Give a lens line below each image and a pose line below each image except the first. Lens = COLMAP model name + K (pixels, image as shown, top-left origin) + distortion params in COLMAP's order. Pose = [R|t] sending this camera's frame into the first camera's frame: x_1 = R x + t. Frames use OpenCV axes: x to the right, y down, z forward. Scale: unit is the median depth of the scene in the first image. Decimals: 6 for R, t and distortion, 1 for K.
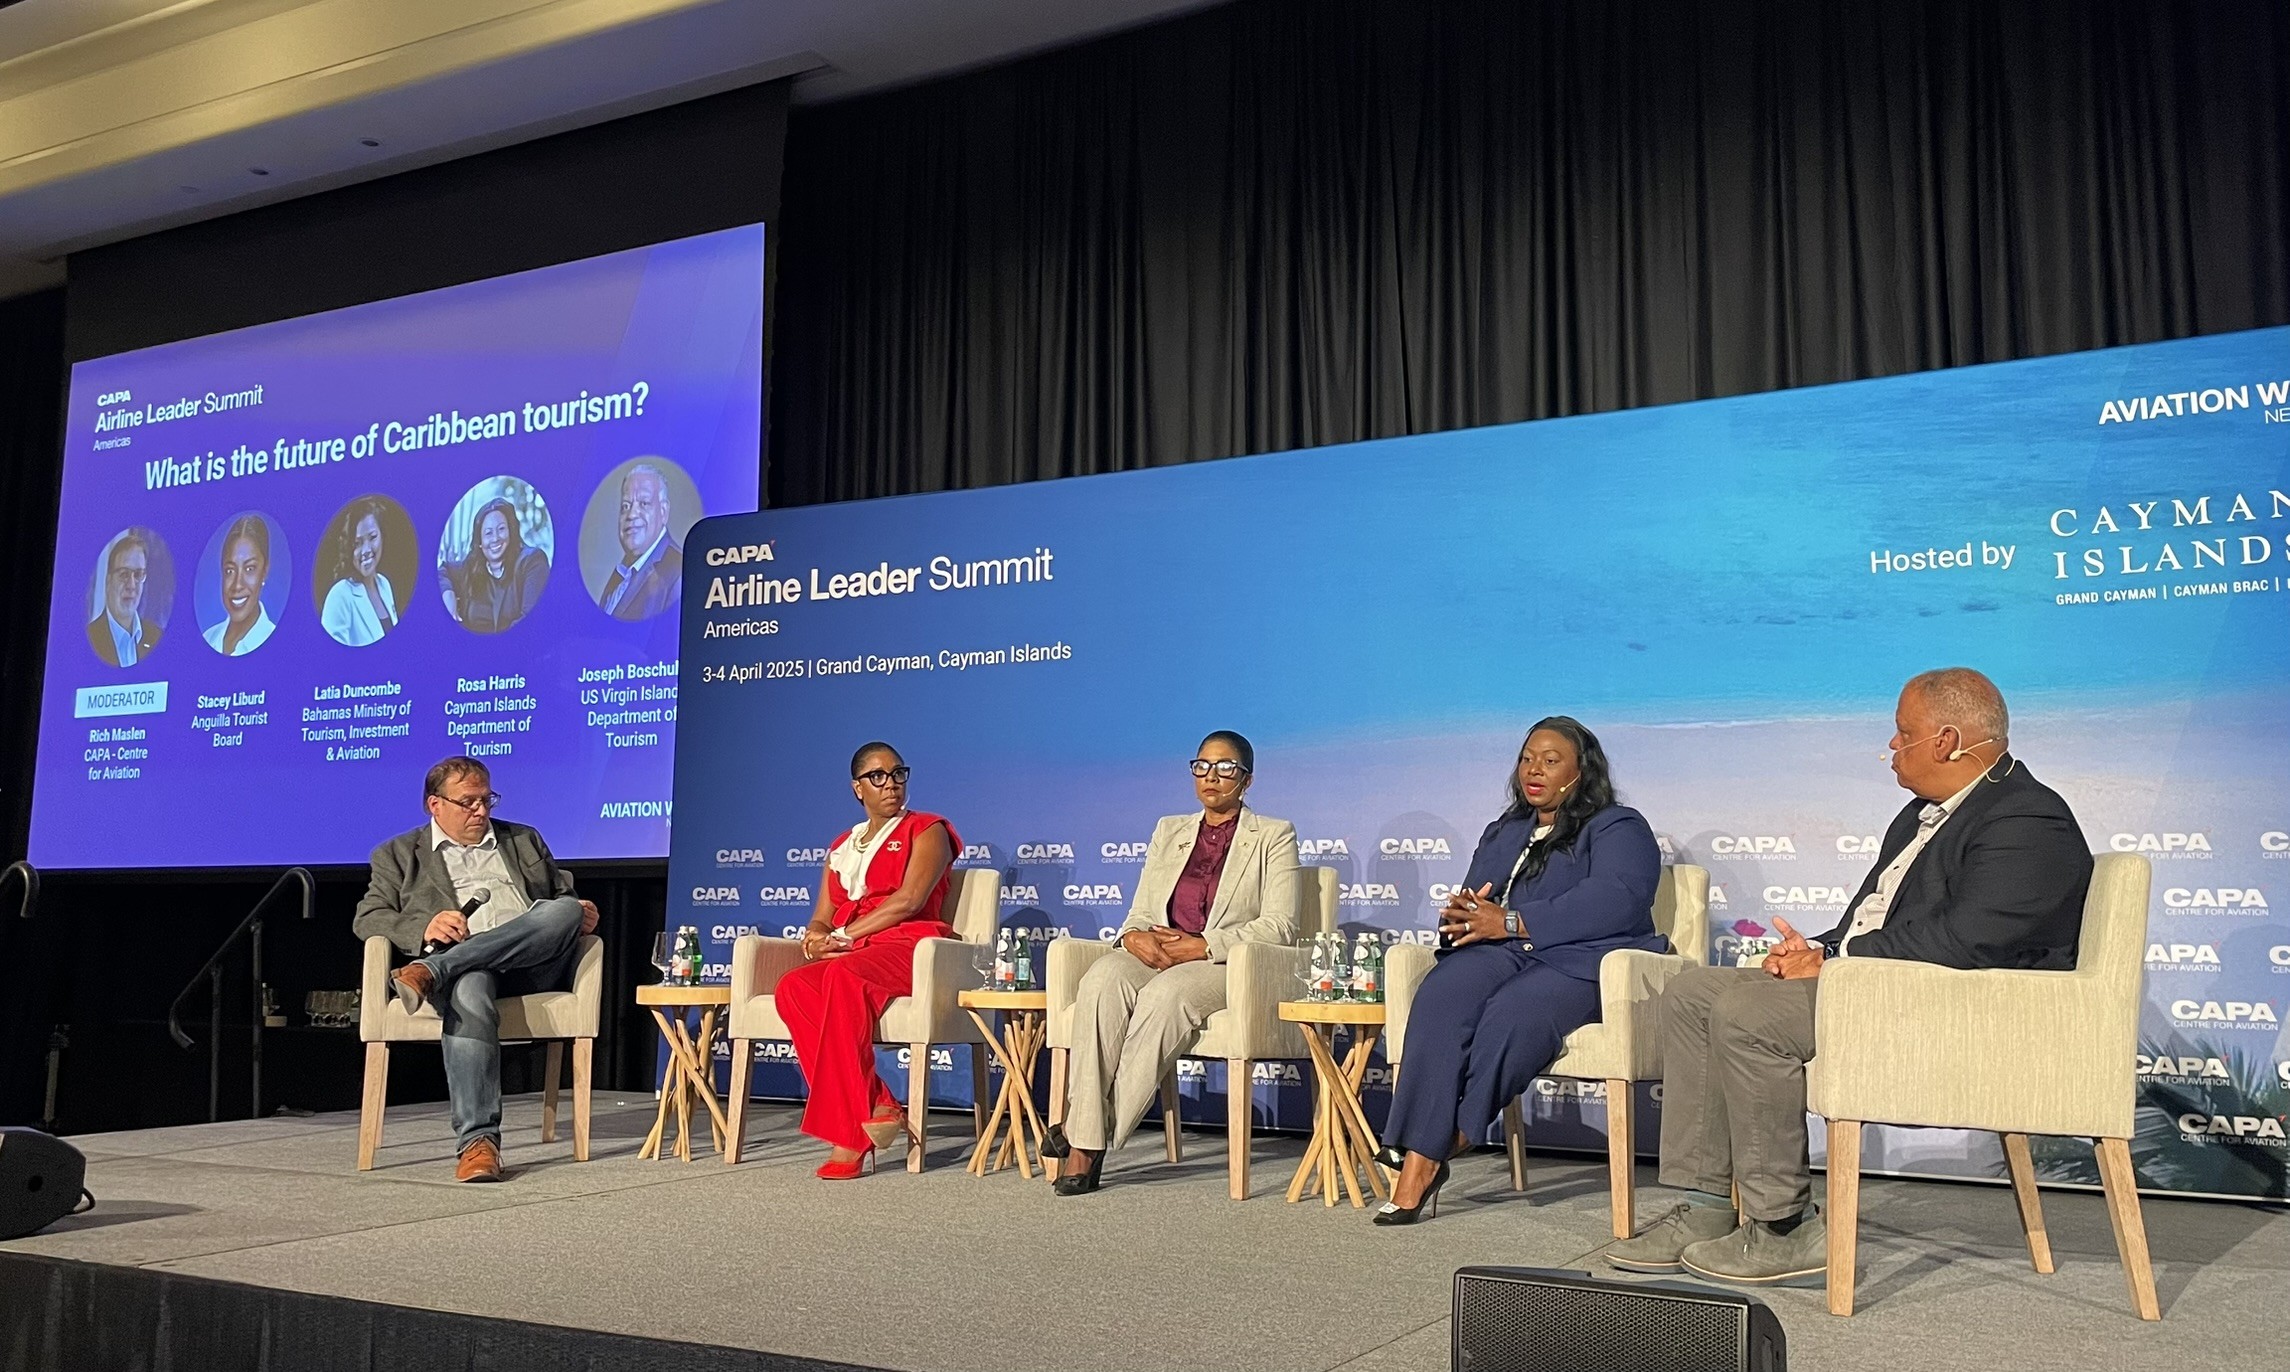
lens RADIAL K [[1483.4, 0, 1153.9], [0, 1483.4, 677.8], [0, 0, 1]] dist [0.001999, -0.002026]
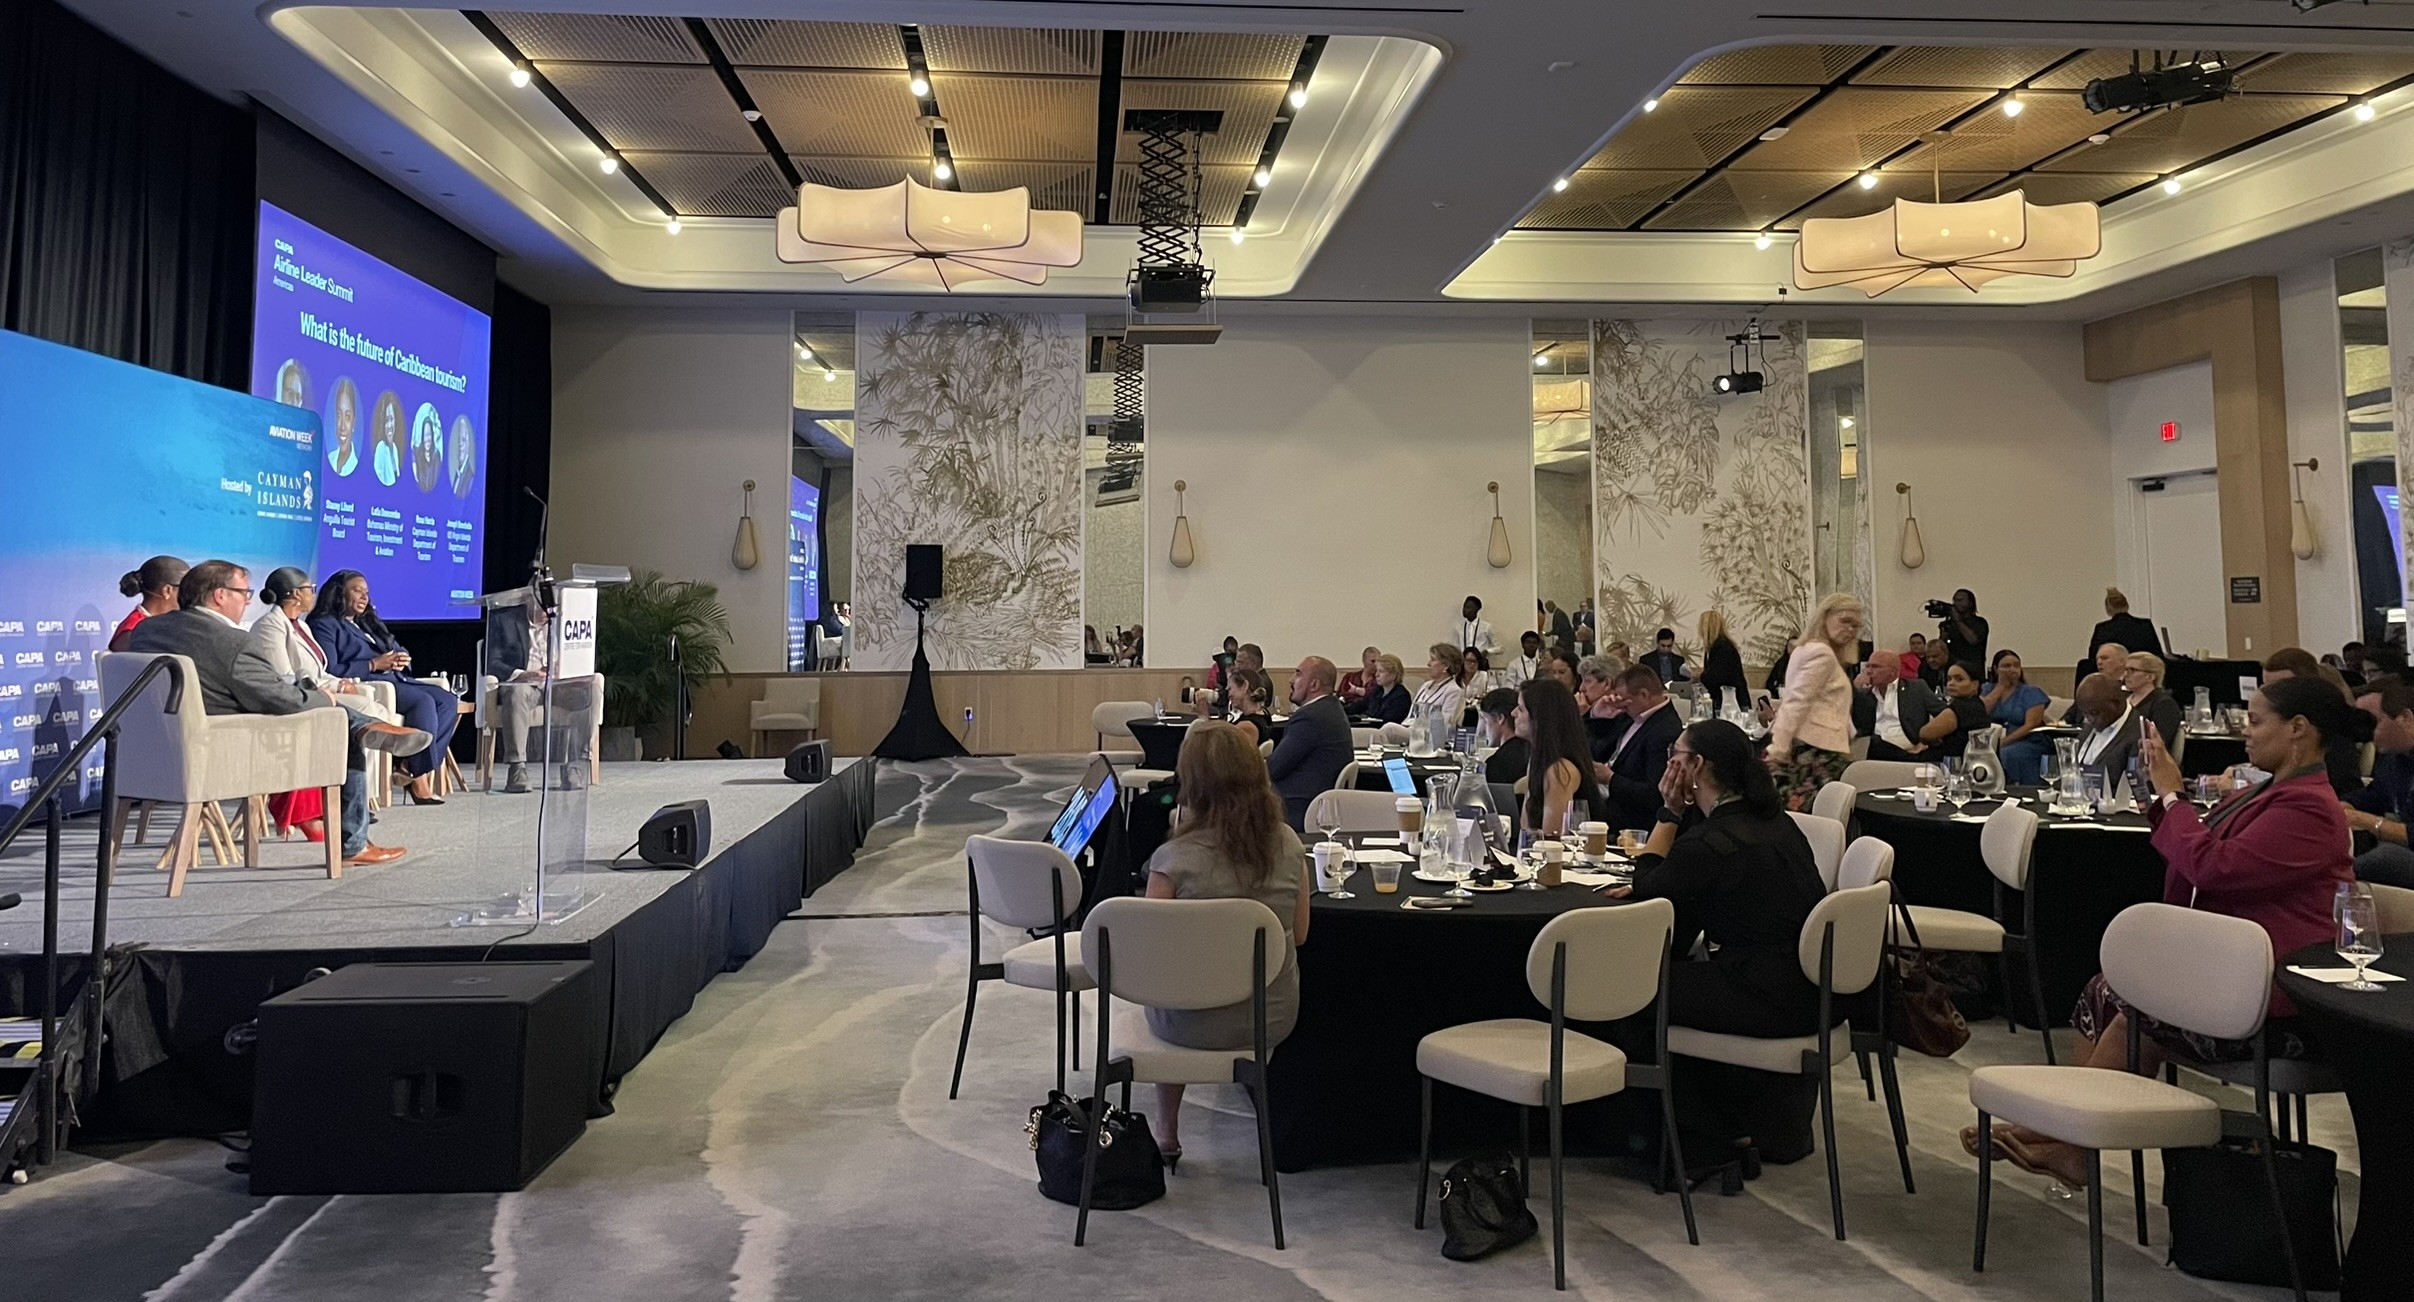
lens RADIAL K [[1806.5, 0, 1206.3], [0, 1806.5, 646.8], [0, 0, 1]] dist [-0.002394, -0.000888]
pose [[-0.449093, 0.005293, 0.893469, -1.612835], [-0.077079, 0.996025, -0.044644, 0.103371], [-0.890154, -0.088917, -0.446900, 0.643982]]
